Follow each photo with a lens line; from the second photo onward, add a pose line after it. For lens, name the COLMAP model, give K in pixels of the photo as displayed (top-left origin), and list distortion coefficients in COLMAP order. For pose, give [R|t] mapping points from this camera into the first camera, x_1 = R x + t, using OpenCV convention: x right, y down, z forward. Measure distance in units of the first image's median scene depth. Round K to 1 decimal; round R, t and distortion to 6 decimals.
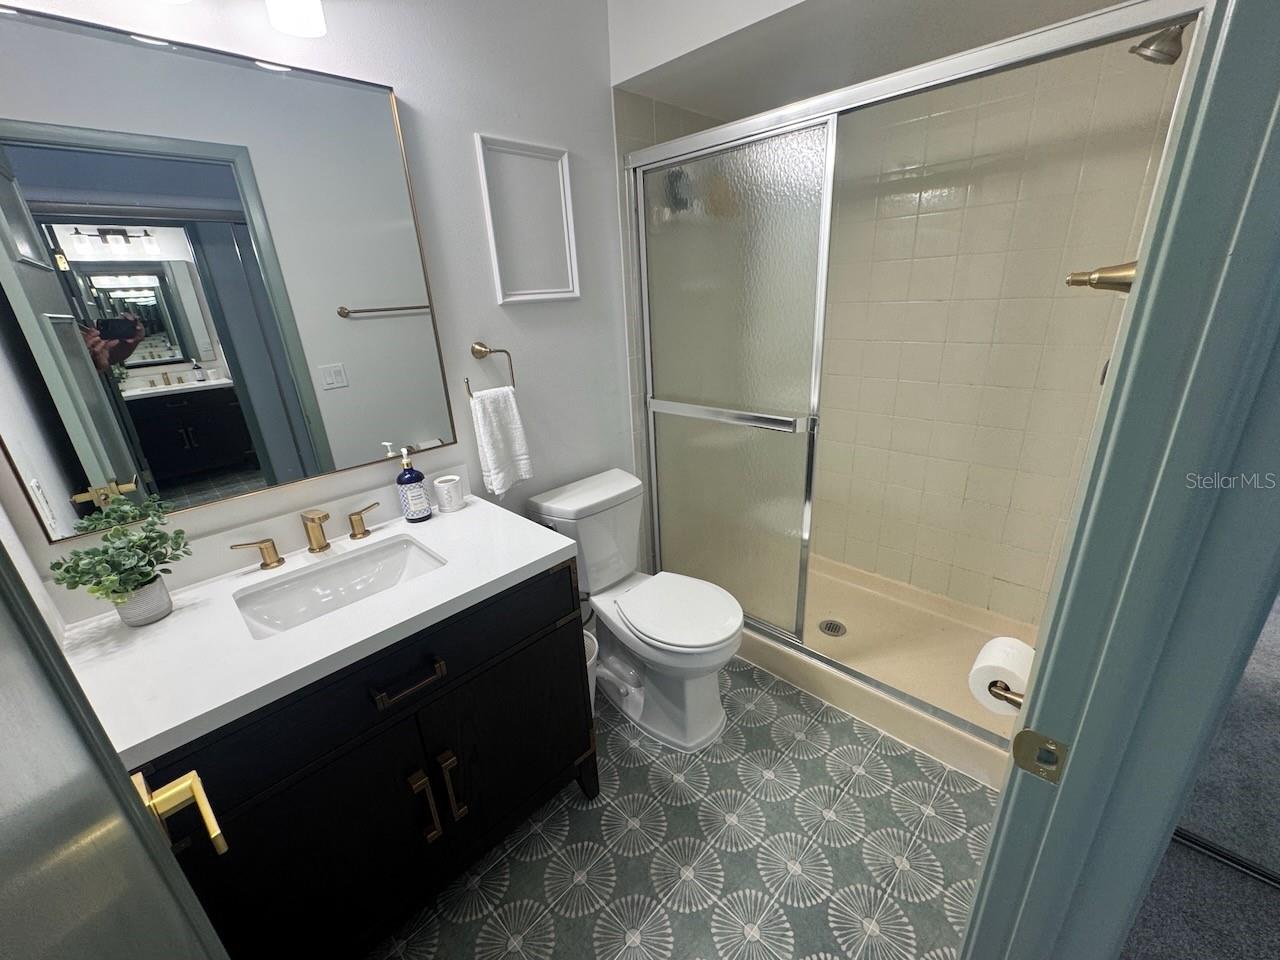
lens RADIAL K [[512.0, 0, 641.3], [0, 512.0, 477.9], [0, 0, 1]] dist [-0.005439, 0.000443]
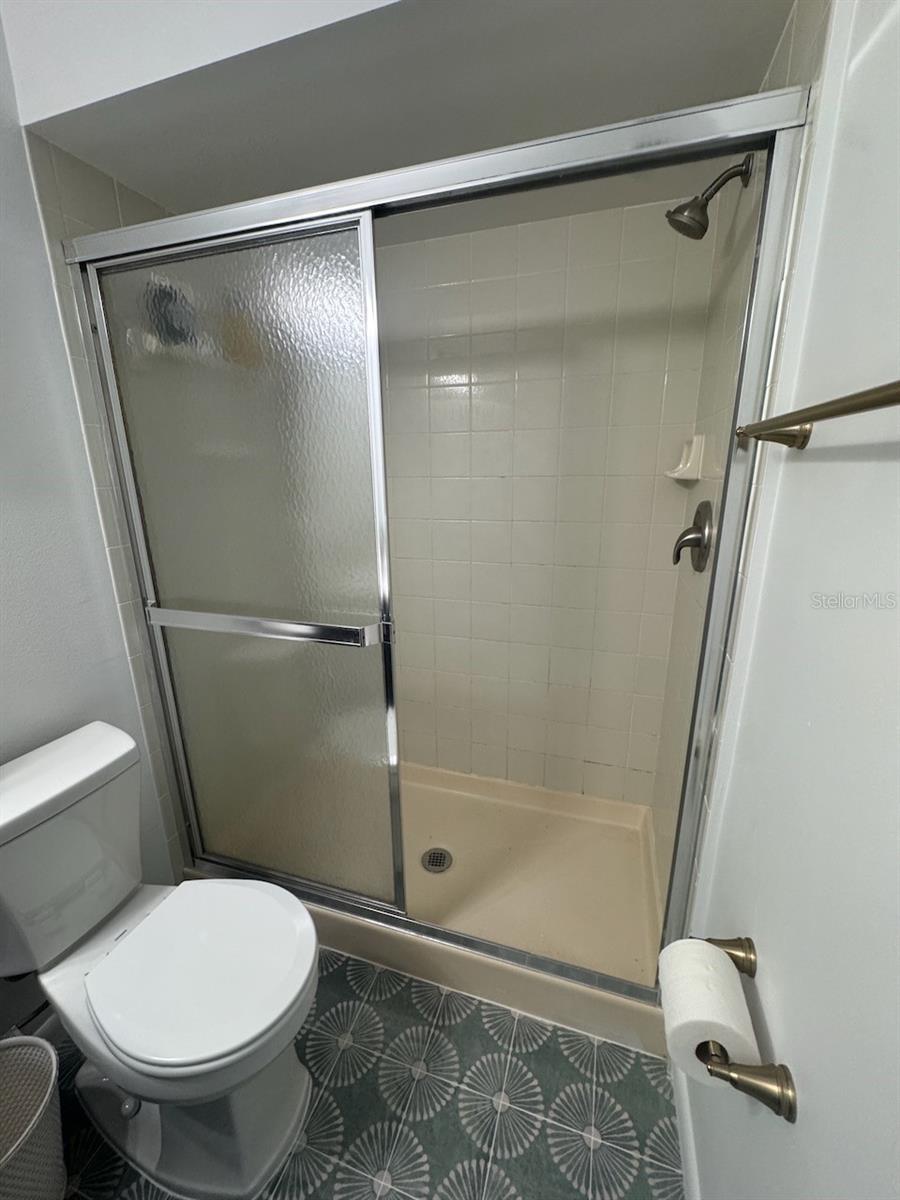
lens RADIAL K [[480.0, 0, 447.2], [0, 480.0, 603.9], [0, 0, 1]] dist [-0.005439, 0.000443]
pose [[0.898885, -0.080673, 0.430695, 0.107051], [0.119796, 0.990704, -0.064453, -0.079943], [-0.421492, 0.109531, 0.900193, 0.301323]]
